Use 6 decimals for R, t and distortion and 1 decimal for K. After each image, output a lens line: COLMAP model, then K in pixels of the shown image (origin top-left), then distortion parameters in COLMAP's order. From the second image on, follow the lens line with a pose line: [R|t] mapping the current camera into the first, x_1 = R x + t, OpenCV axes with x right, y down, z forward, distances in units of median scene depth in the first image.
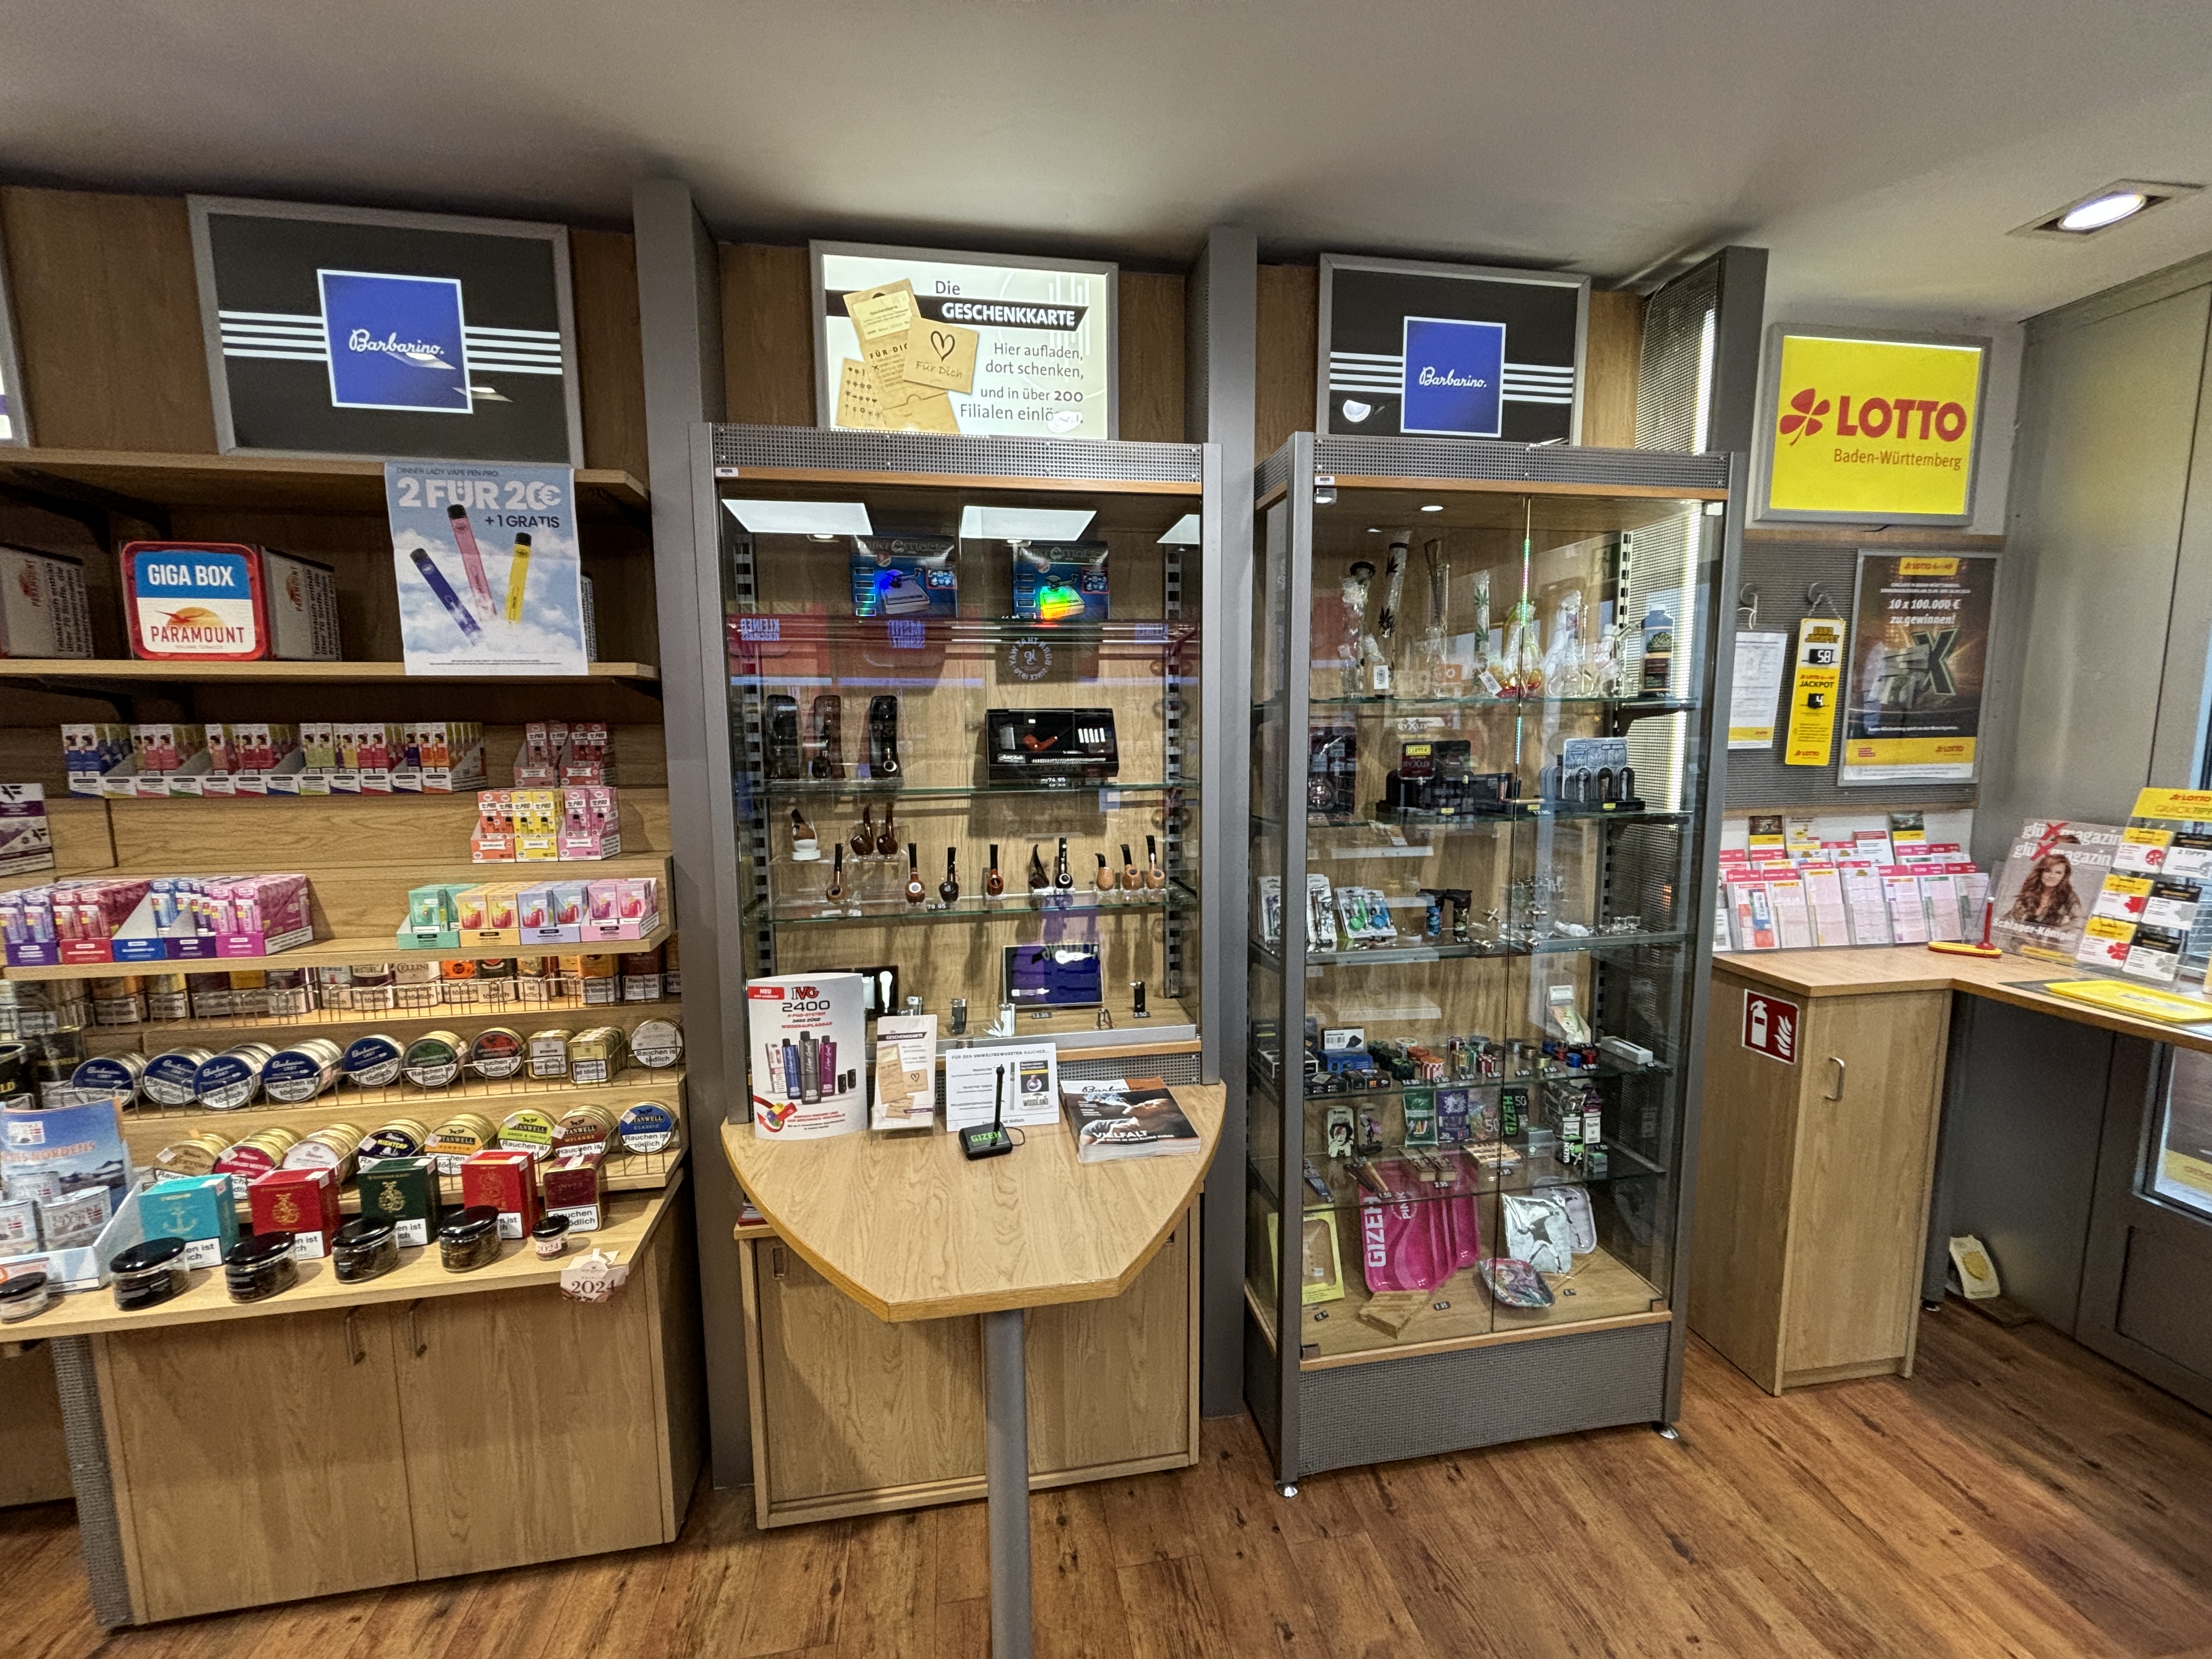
lens RADIAL K [[903.9, 0, 1098.1], [0, 903.9, 828.2], [0, 0, 1]] dist [-0.002119, 0.000820]
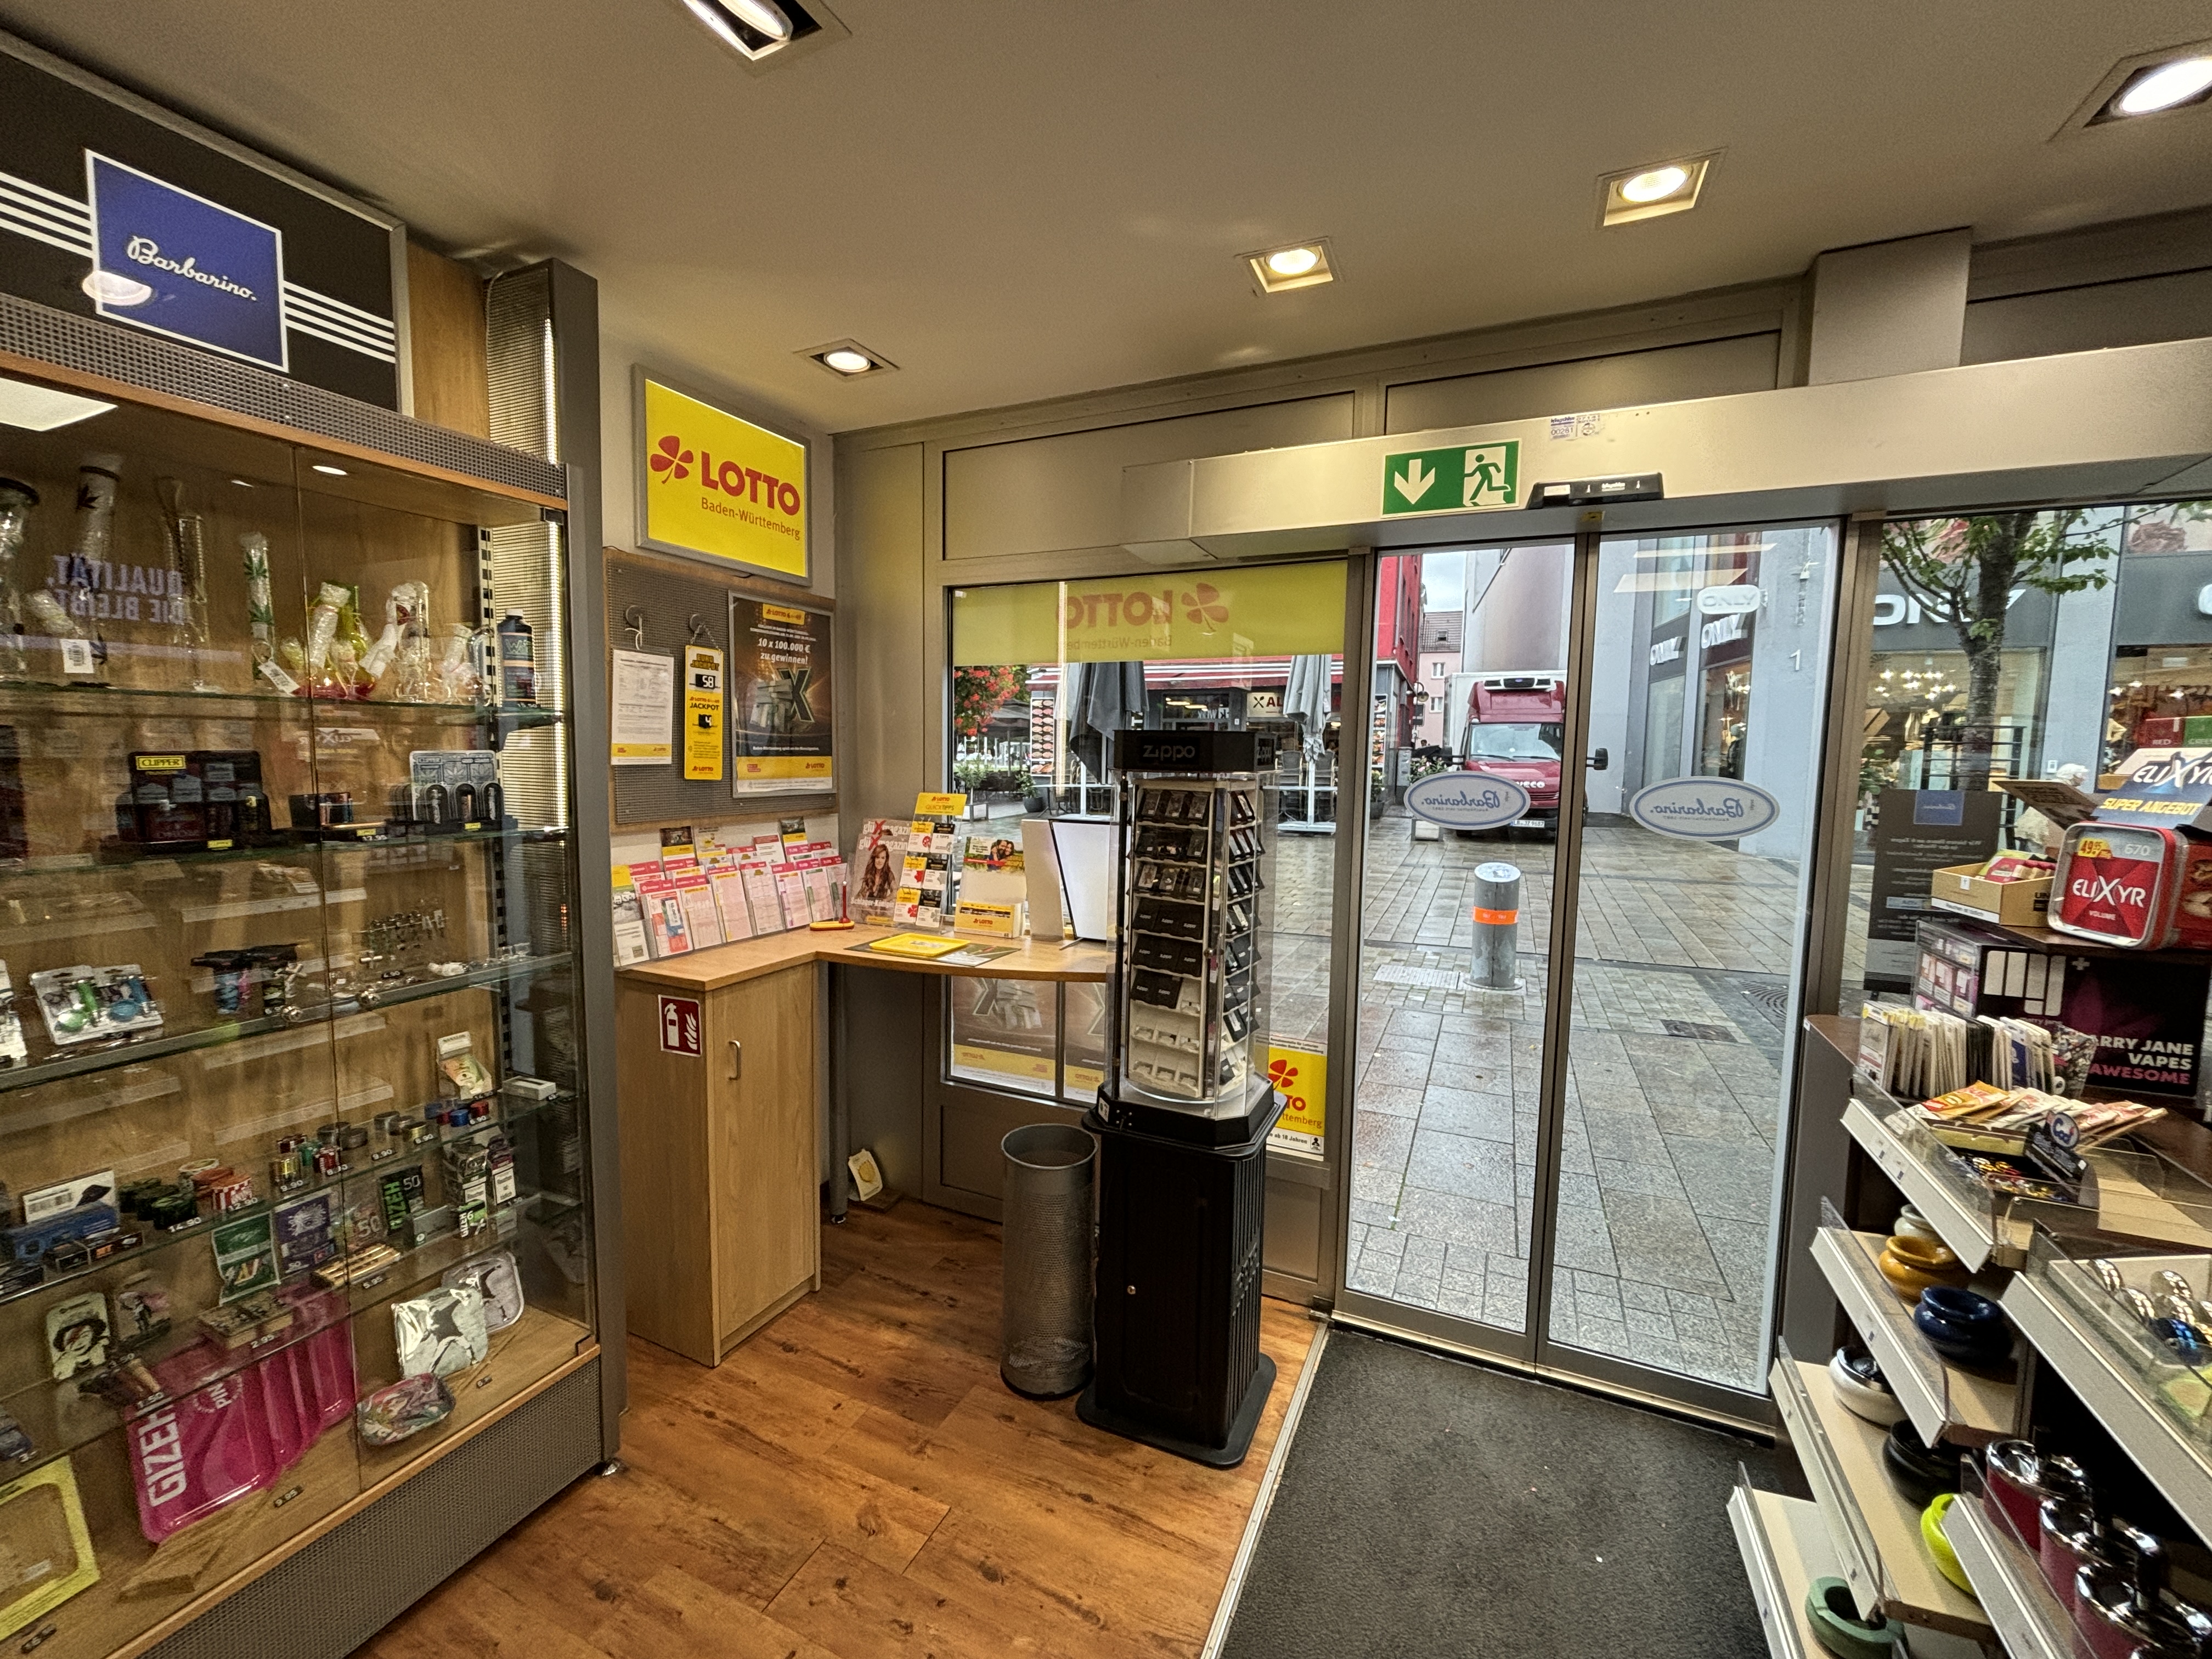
lens RADIAL K [[898.5, 0, 1106.0], [0, 898.5, 829.5], [0, 0, 1]] dist [-0.002393, -0.000151]
pose [[0.560411, -0.056950, 0.826254, 0.169929], [0.078760, 0.996776, 0.015283, 0.013970], [-0.824461, 0.056511, 0.563090, -0.017790]]
